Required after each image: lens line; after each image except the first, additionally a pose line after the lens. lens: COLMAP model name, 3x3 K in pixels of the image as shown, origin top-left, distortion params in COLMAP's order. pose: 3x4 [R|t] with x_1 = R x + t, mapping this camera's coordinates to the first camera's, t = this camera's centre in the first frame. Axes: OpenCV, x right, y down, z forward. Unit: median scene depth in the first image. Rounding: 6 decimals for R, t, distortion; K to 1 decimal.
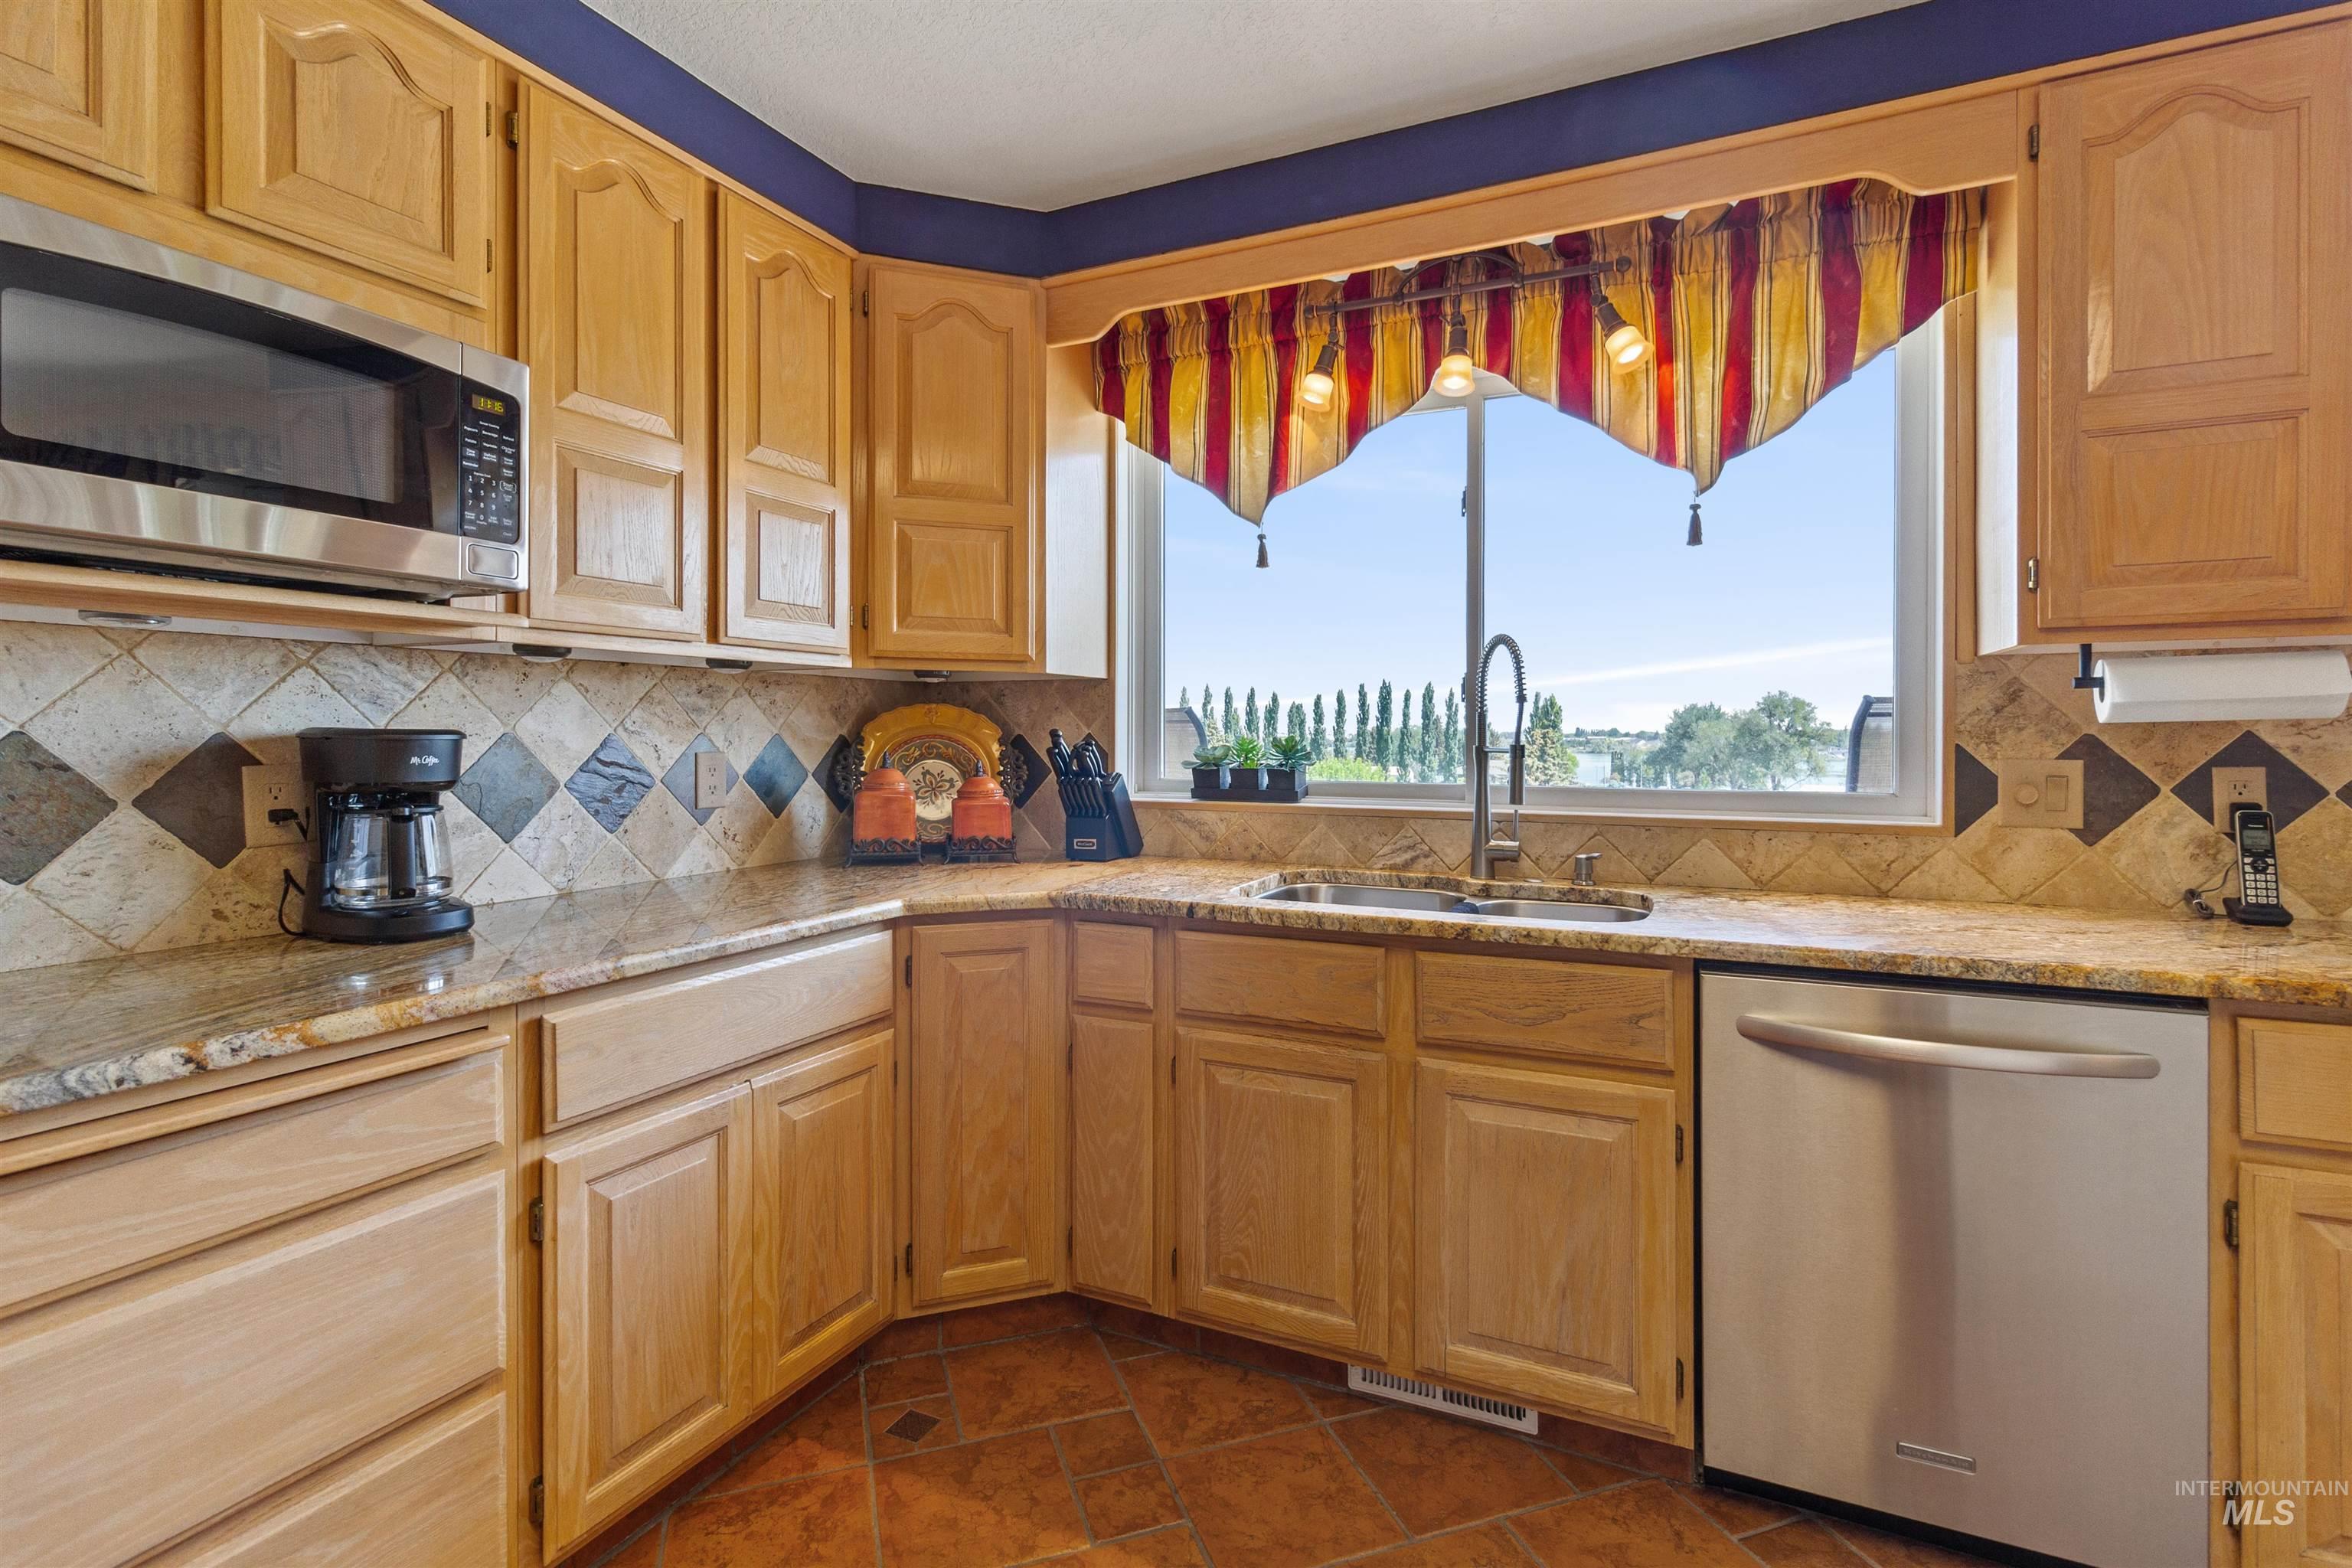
lens RADIAL K [[1097.0, 0, 1175.2], [0, 1097.0, 735.8], [0, 0, 1]] dist [0.000617, 0.000067]
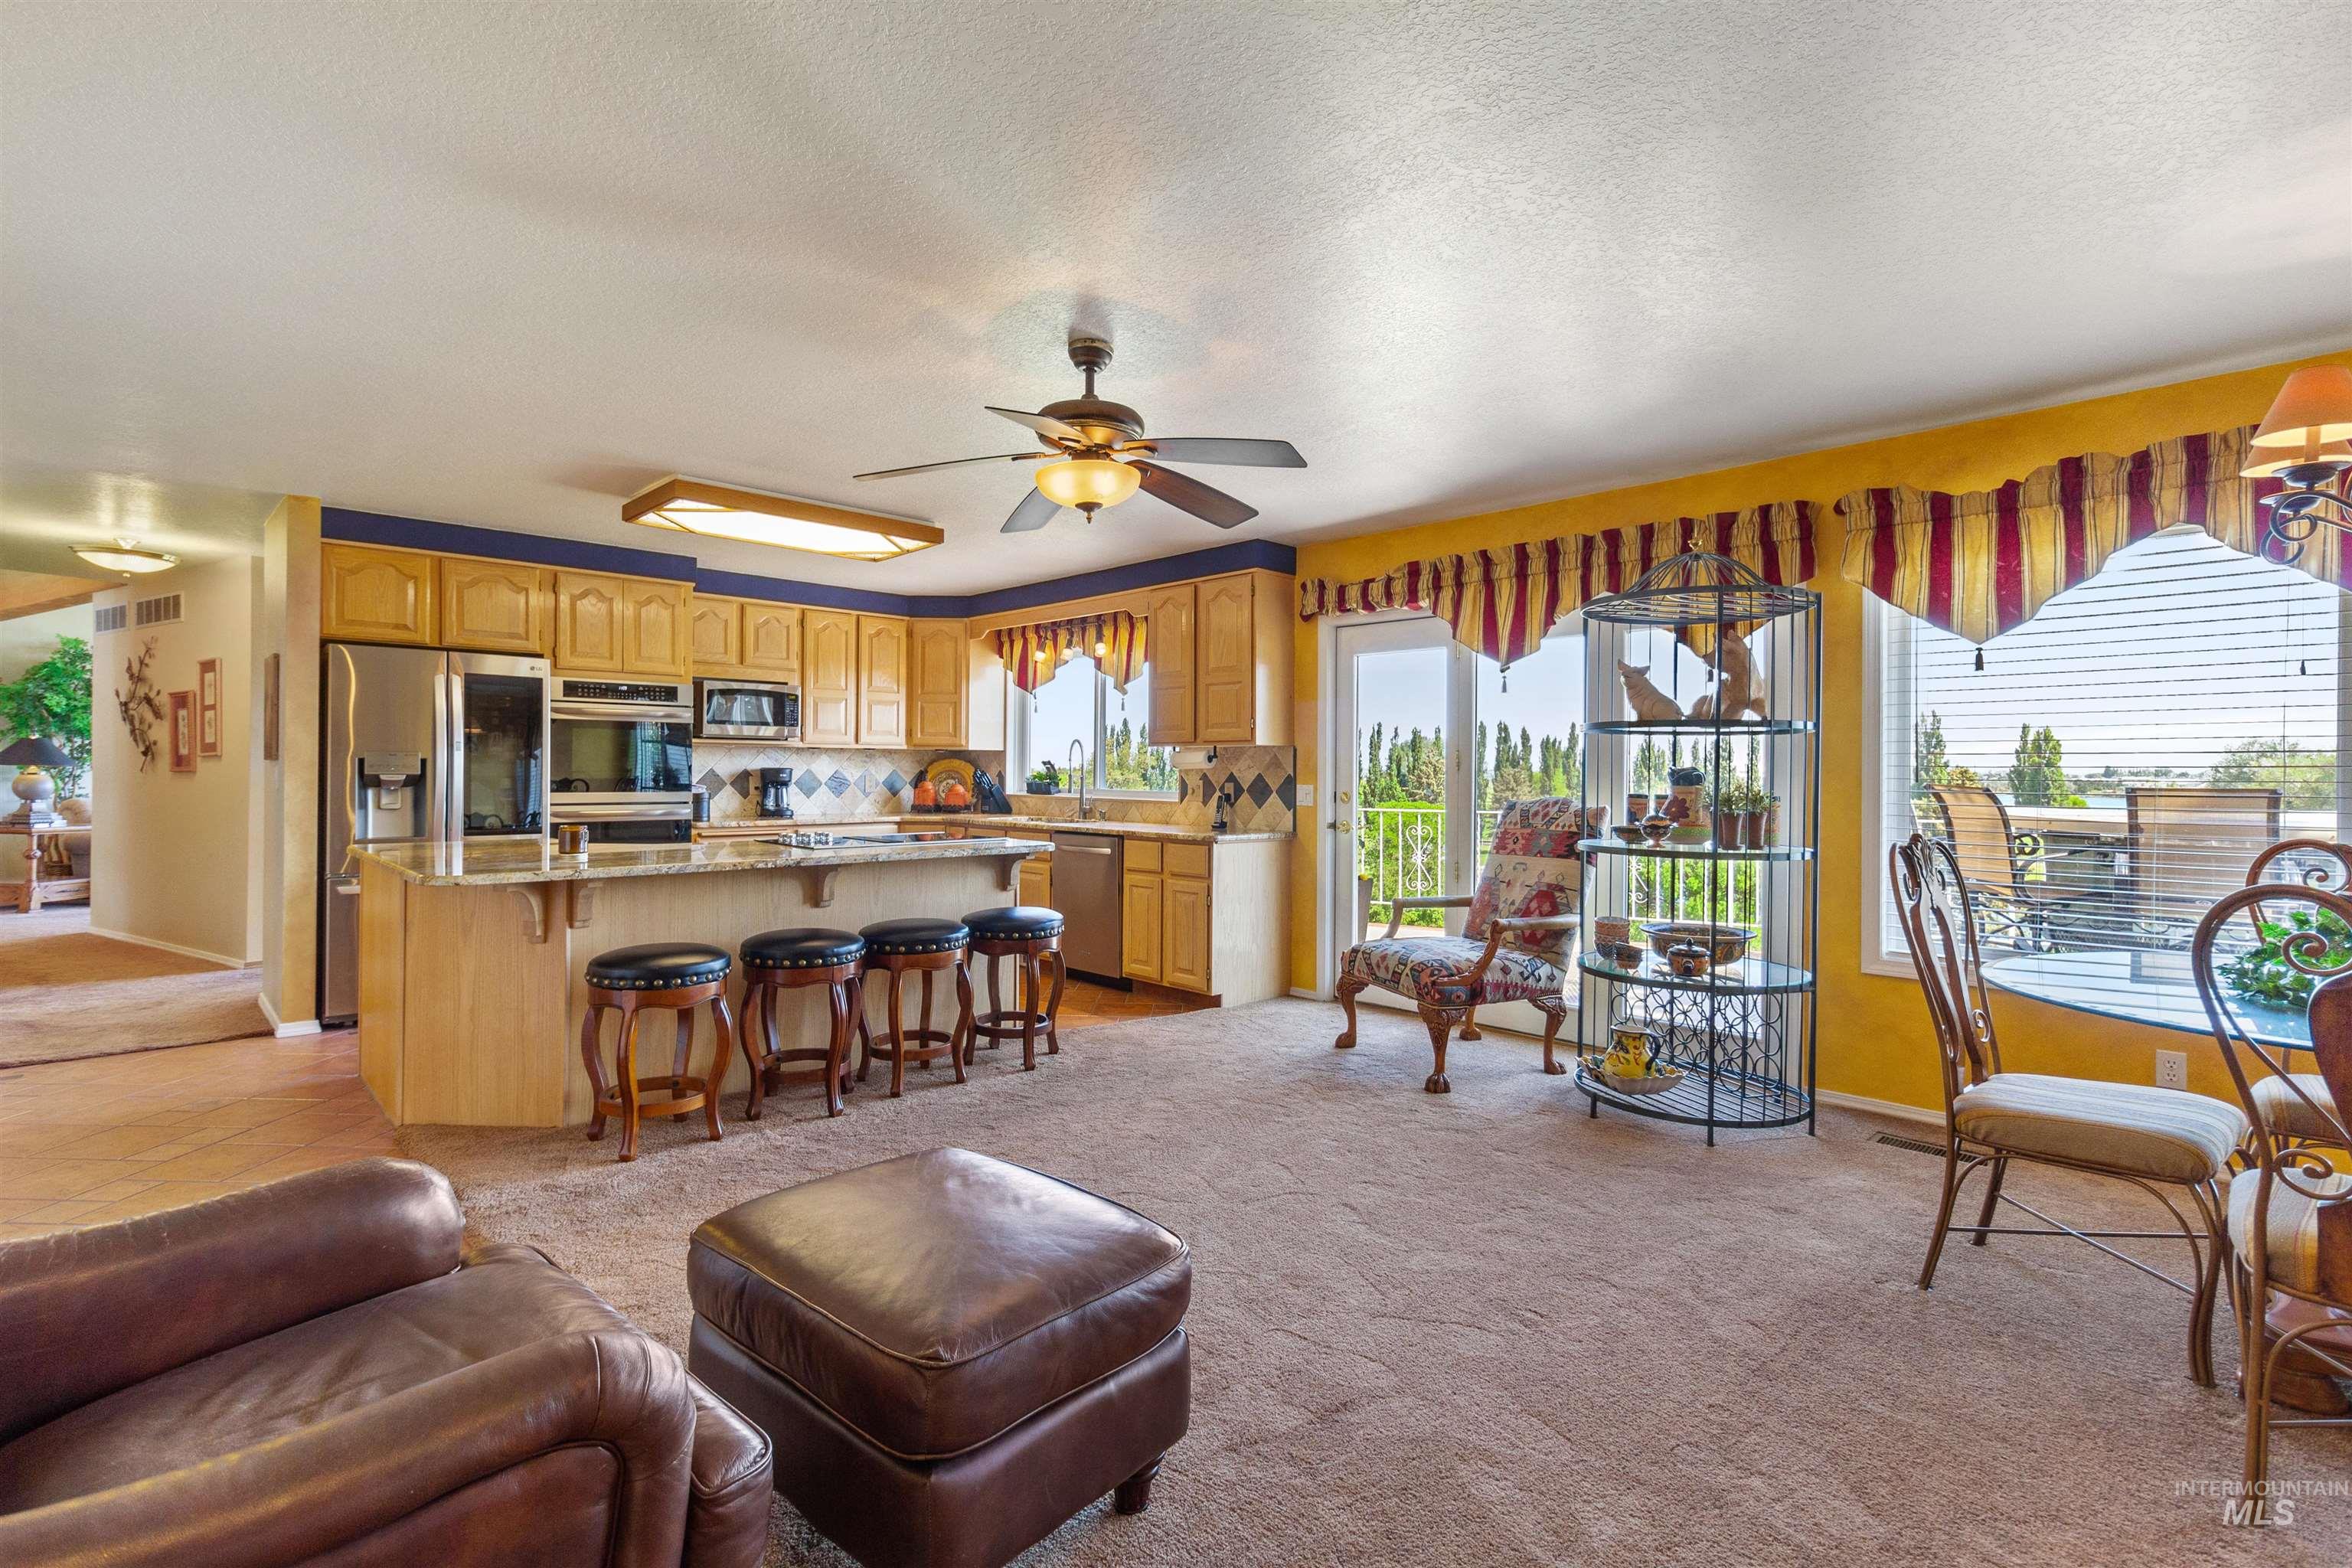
lens RADIAL K [[1090.1, 0, 1183.0], [0, 1090.1, 773.1], [0, 0, 1]] dist [0.000715, 0.000326]
pose [[0.940278, 0.009525, -0.340273, 1.838972], [-0.008444, 0.999954, 0.004657, -0.016050], [0.340301, -0.001506, 0.940315, -2.038458]]
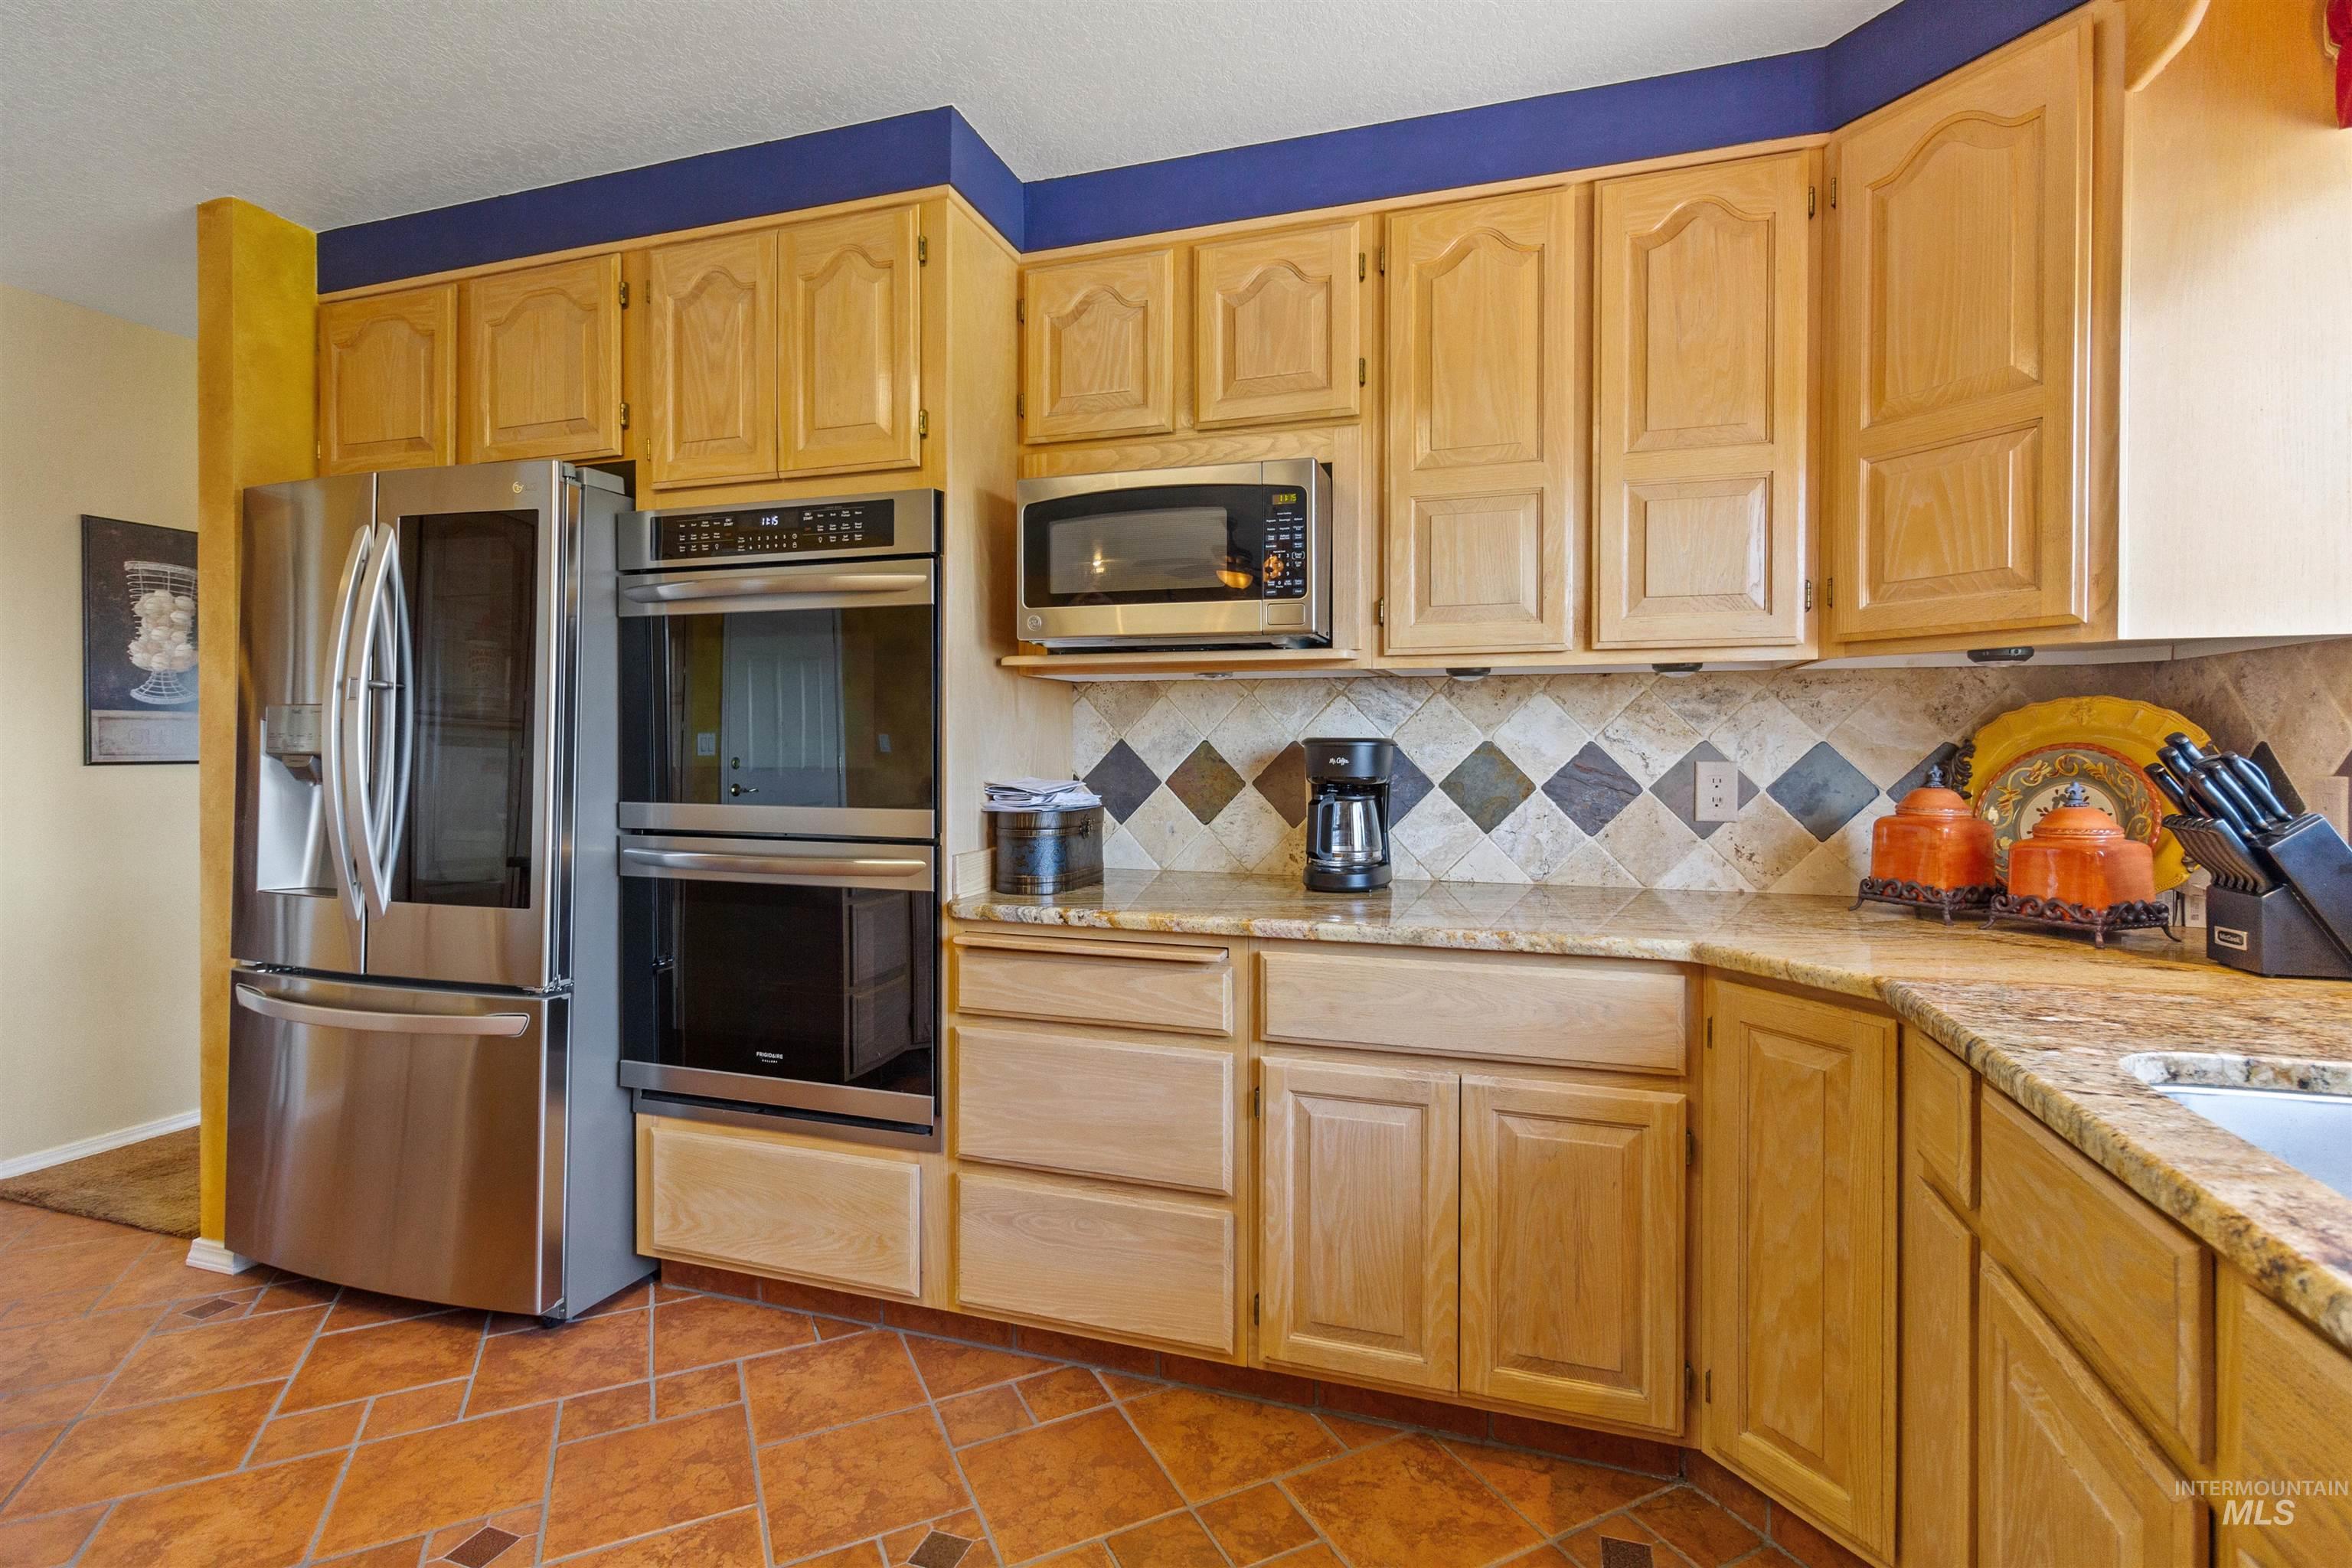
lens RADIAL K [[1073.8, 0, 1186.5], [0, 1073.8, 756.3], [0, 0, 1]] dist [0.000319, 0.000415]
pose [[0.139115, 0.011042, -0.990215, 0.501318], [-0.002123, 0.999939, 0.010852, 0.001901], [0.990274, 0.000593, 0.139130, 0.517409]]
